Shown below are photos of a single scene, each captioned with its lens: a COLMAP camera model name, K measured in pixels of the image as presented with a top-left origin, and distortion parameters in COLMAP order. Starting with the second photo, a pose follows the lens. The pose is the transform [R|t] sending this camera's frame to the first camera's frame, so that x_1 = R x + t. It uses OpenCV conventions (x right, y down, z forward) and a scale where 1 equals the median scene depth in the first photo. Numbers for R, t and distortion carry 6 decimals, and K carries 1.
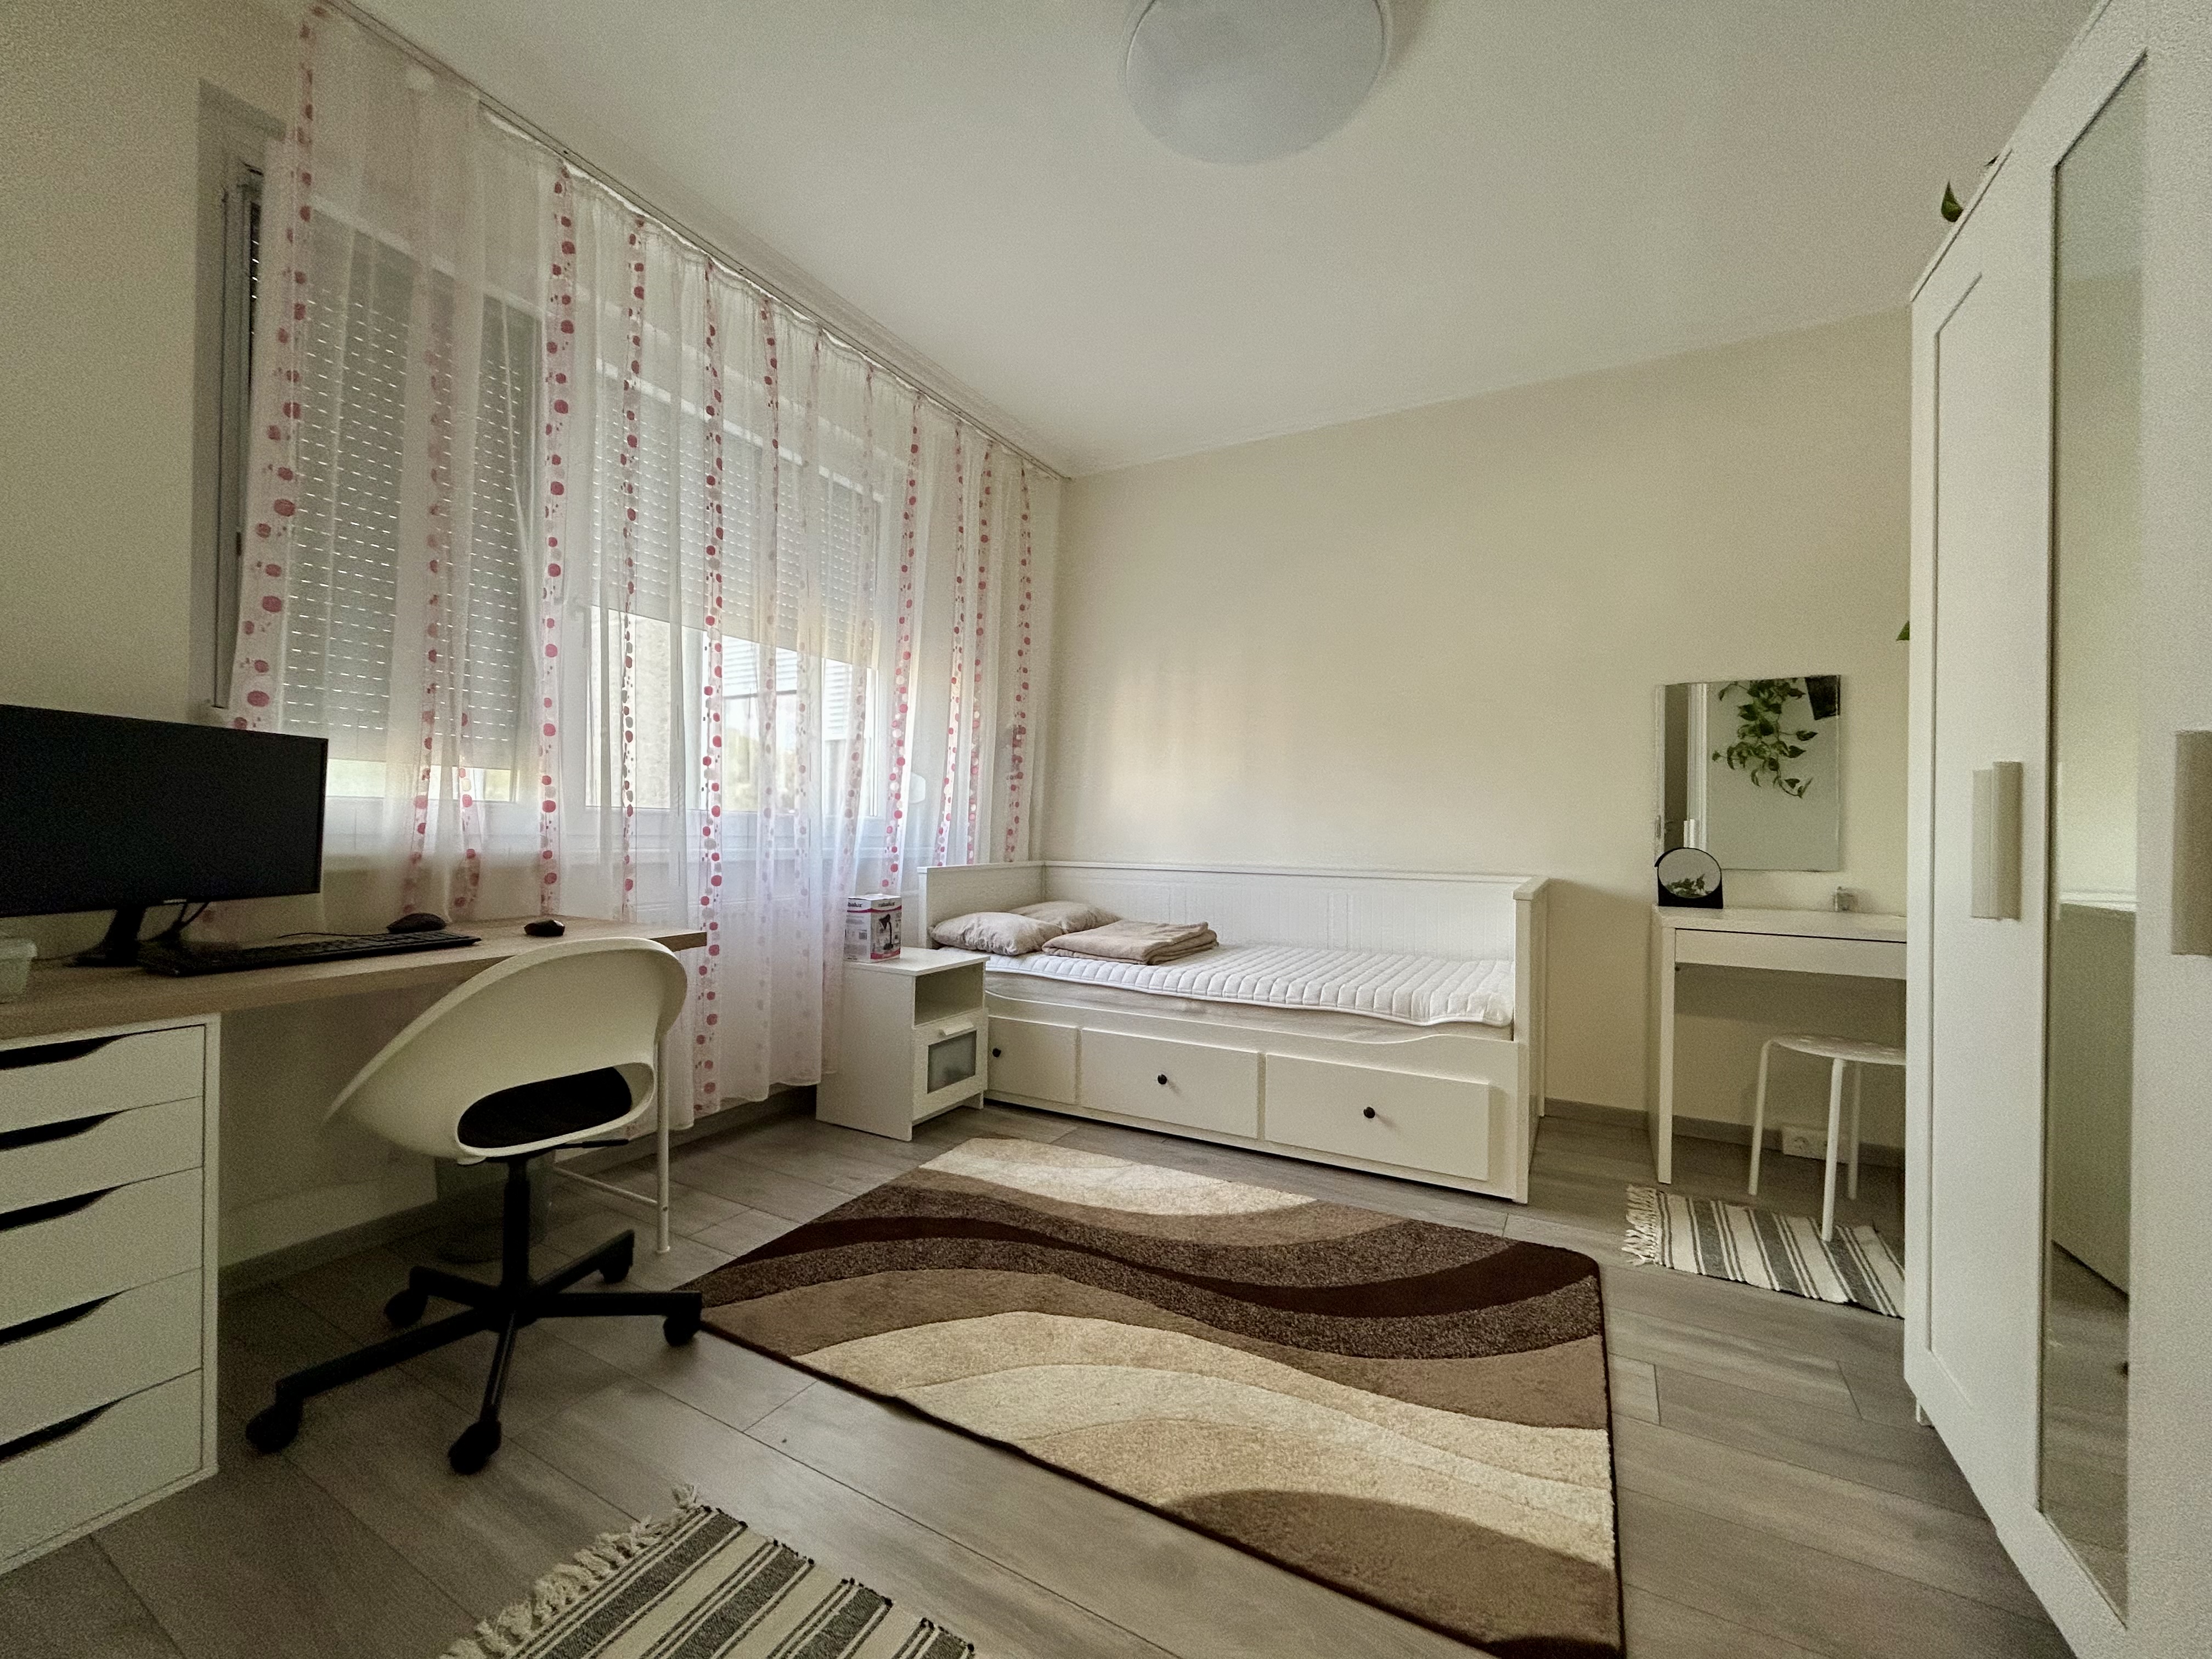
lens RADIAL K [[892.3, 0, 1100.9], [0, 892.3, 833.7], [0, 0, 1]] dist [-0.001038, 0.004384]
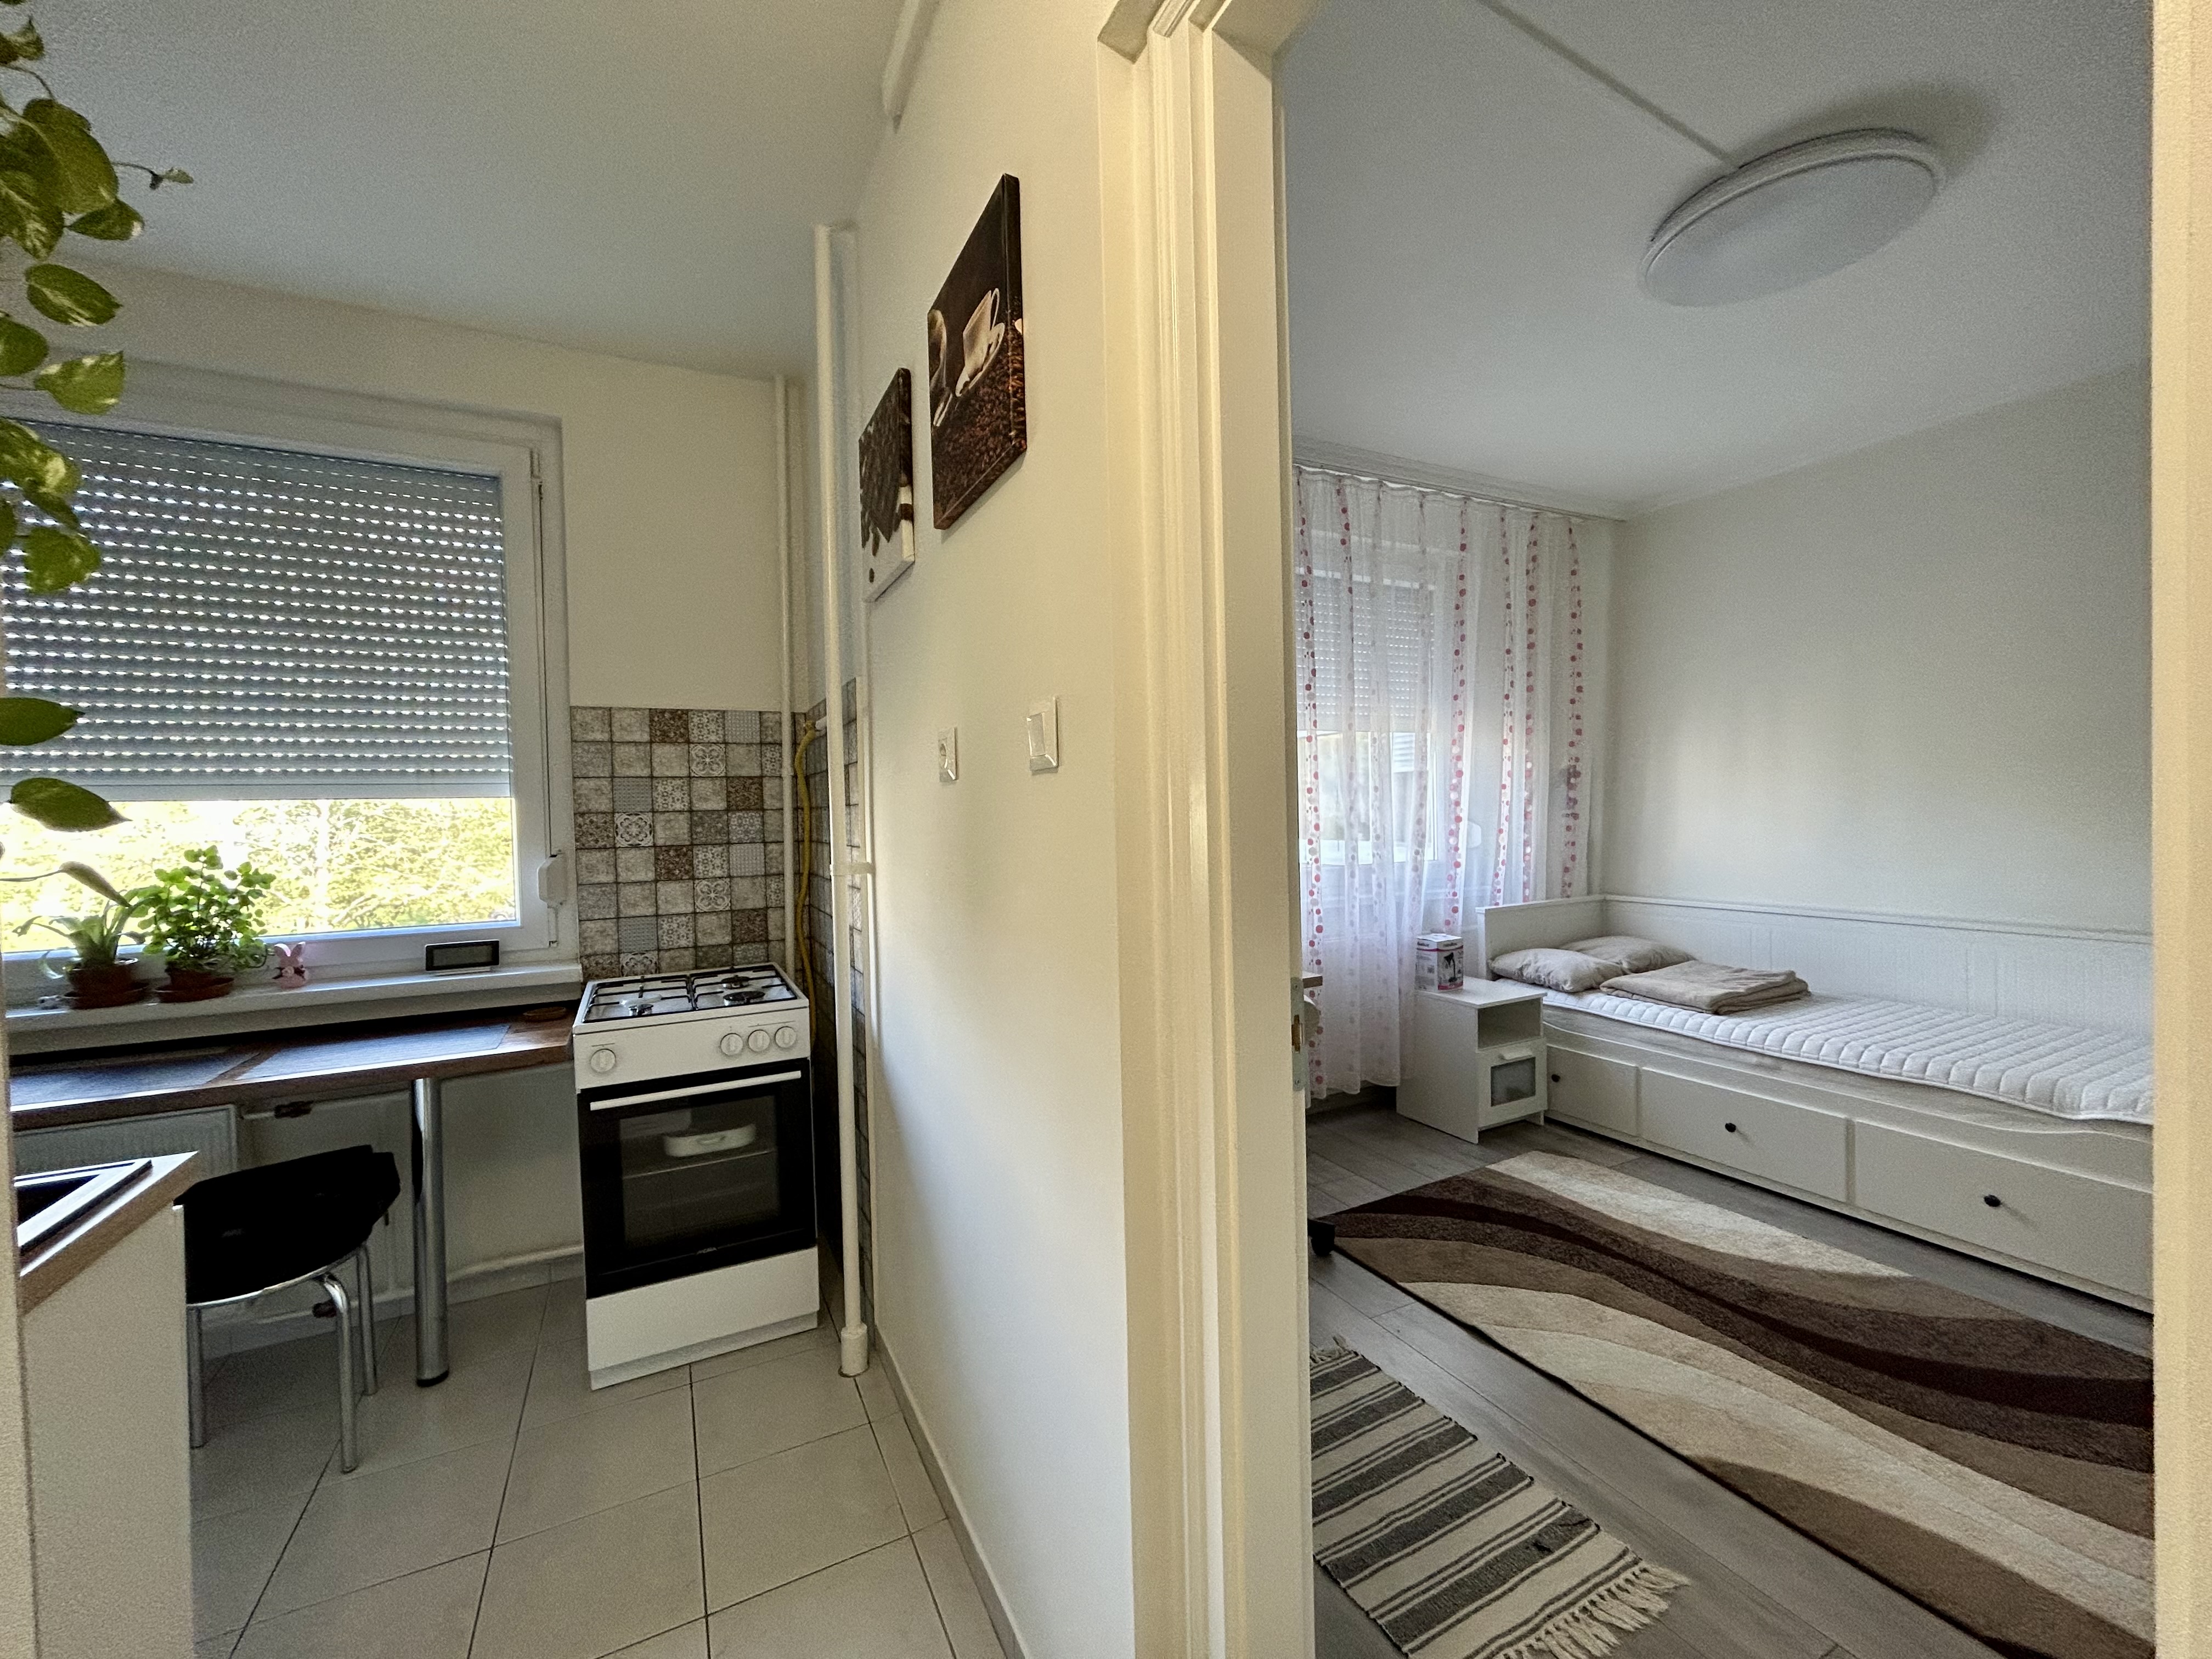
lens RADIAL K [[892.3, 0, 1100.9], [0, 892.3, 833.7], [0, 0, 1]] dist [-0.001038, 0.004384]
pose [[0.826901, -0.020956, -0.561958, 0.052696], [0.035849, 0.999237, 0.015488, -0.110472], [0.561204, -0.032953, 0.827021, -0.268613]]
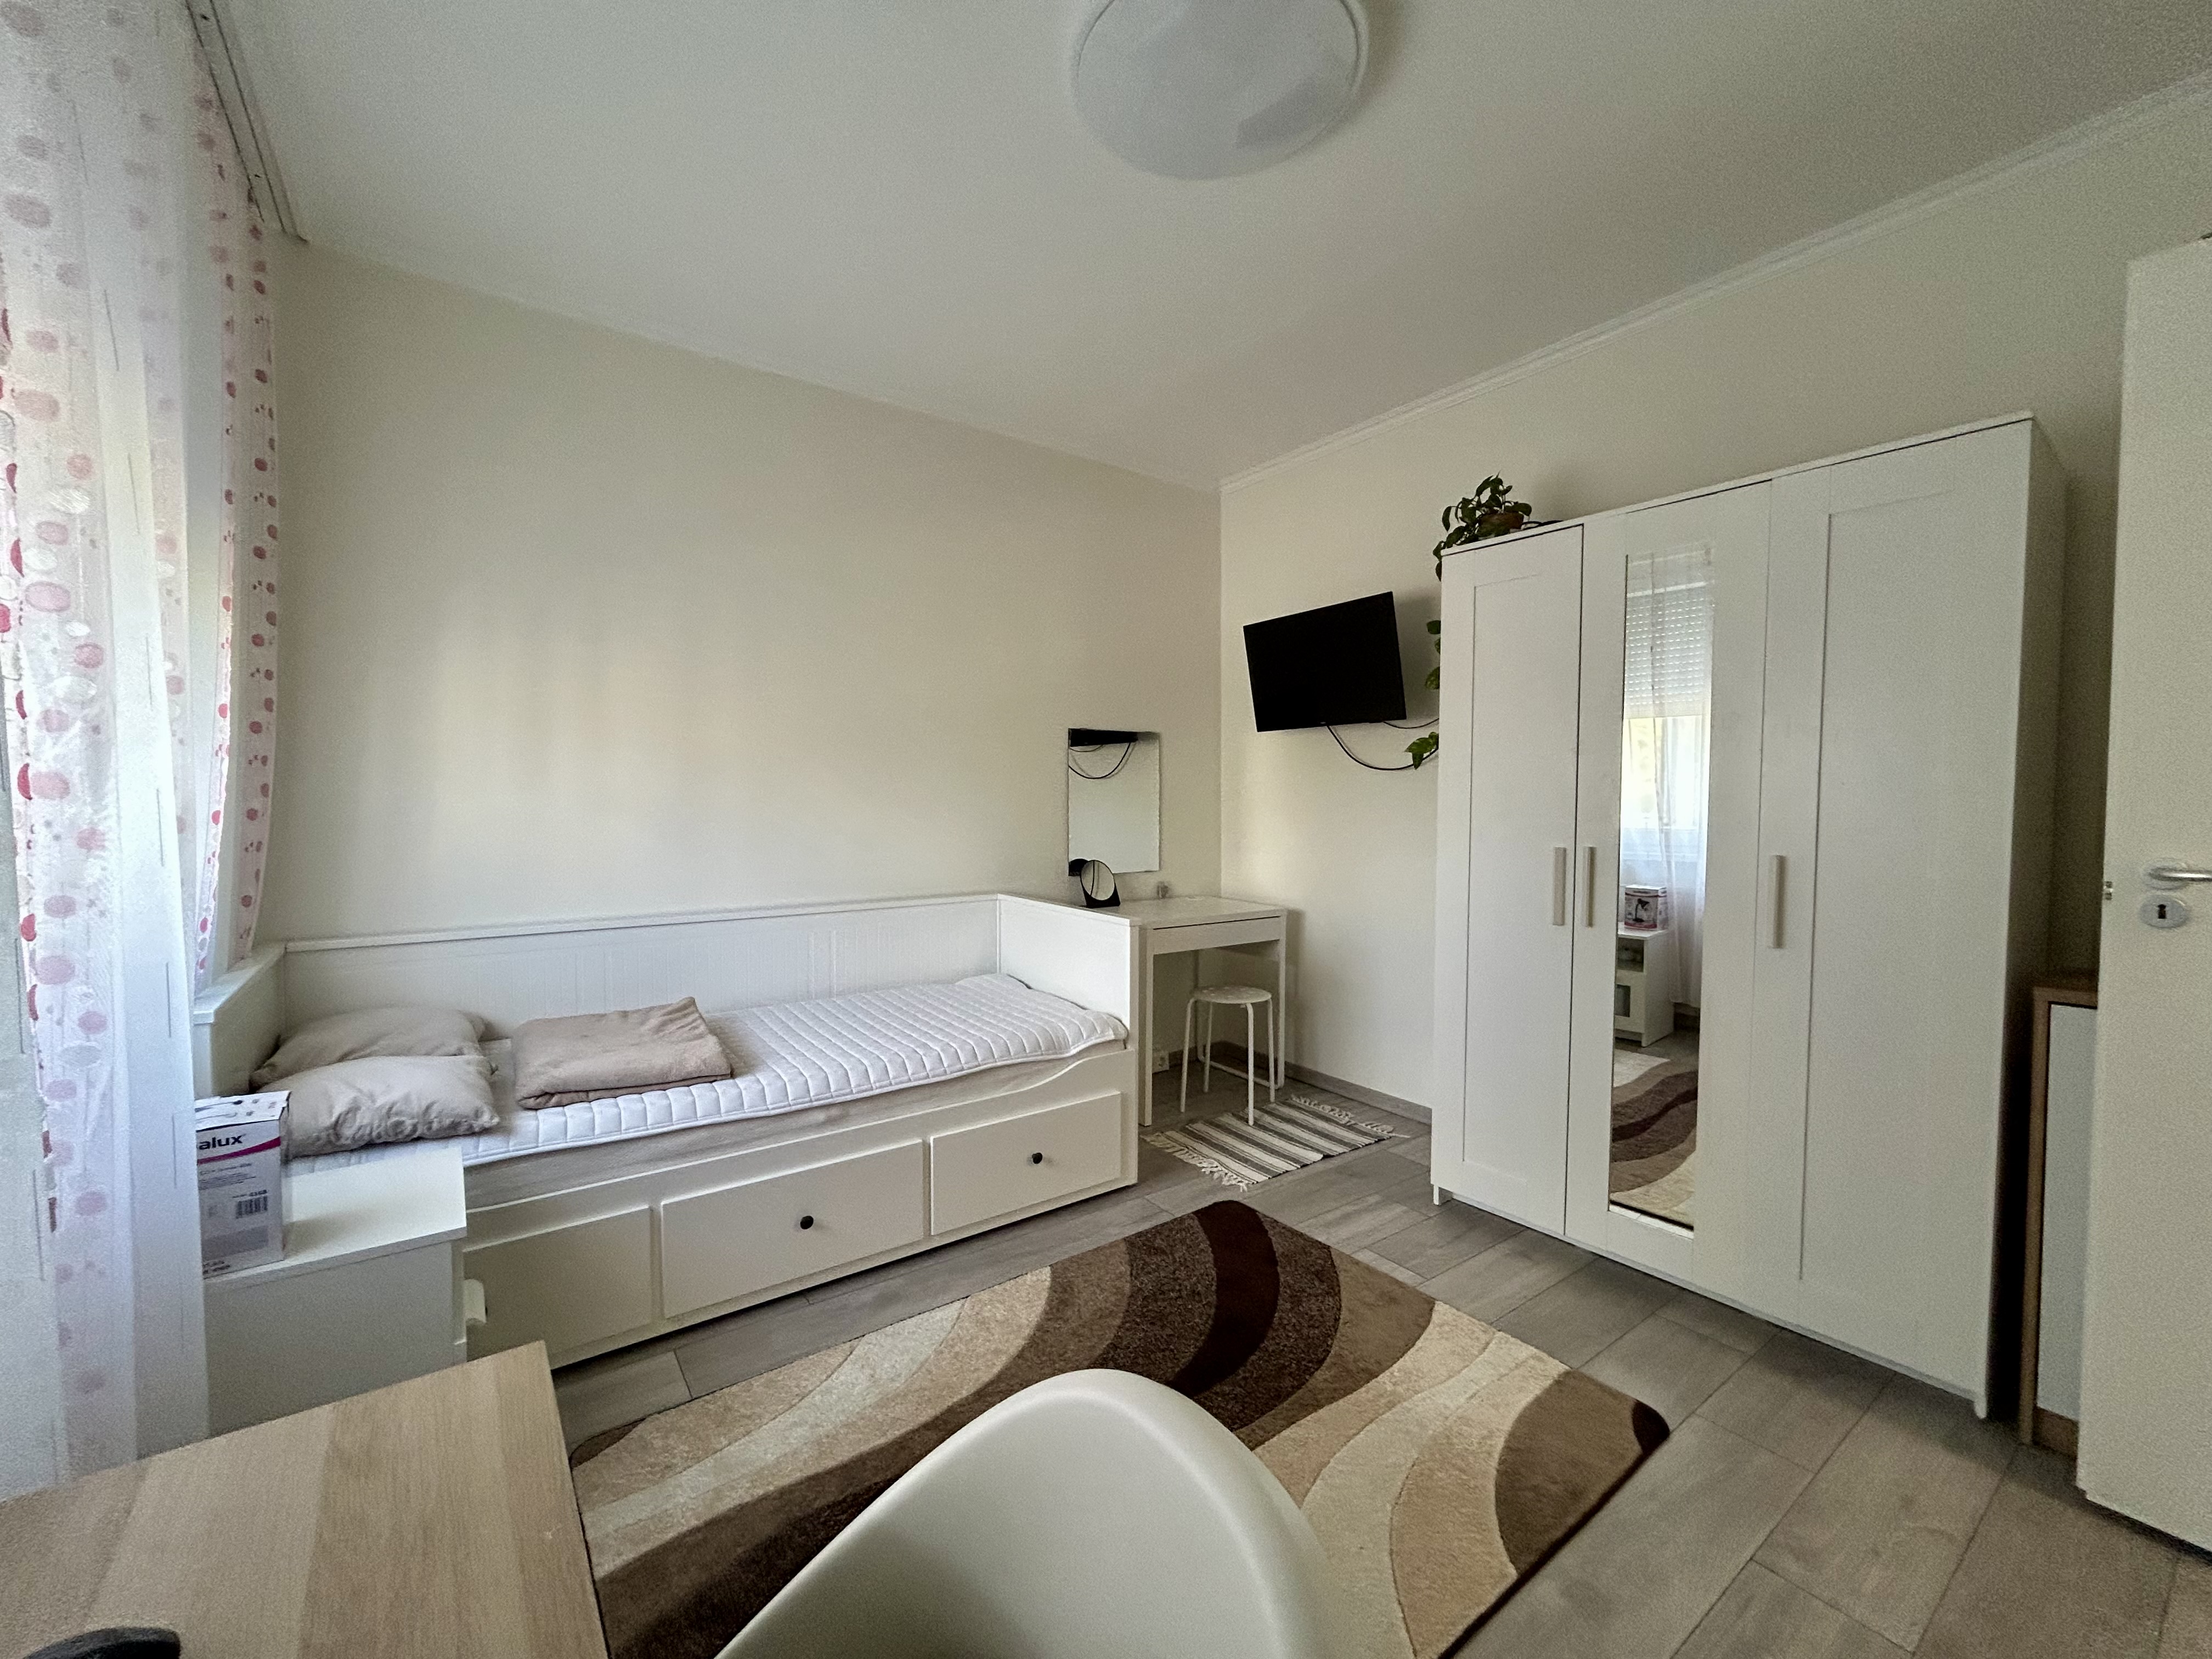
lens RADIAL K [[892.3, 0, 1100.9], [0, 892.3, 833.7], [0, 0, 1]] dist [-0.001038, 0.004384]
pose [[0.422178, -0.049563, 0.905157, -0.481059], [0.004636, 0.998609, 0.052518, -0.088581], [-0.906501, -0.017976, 0.421820, 0.452213]]
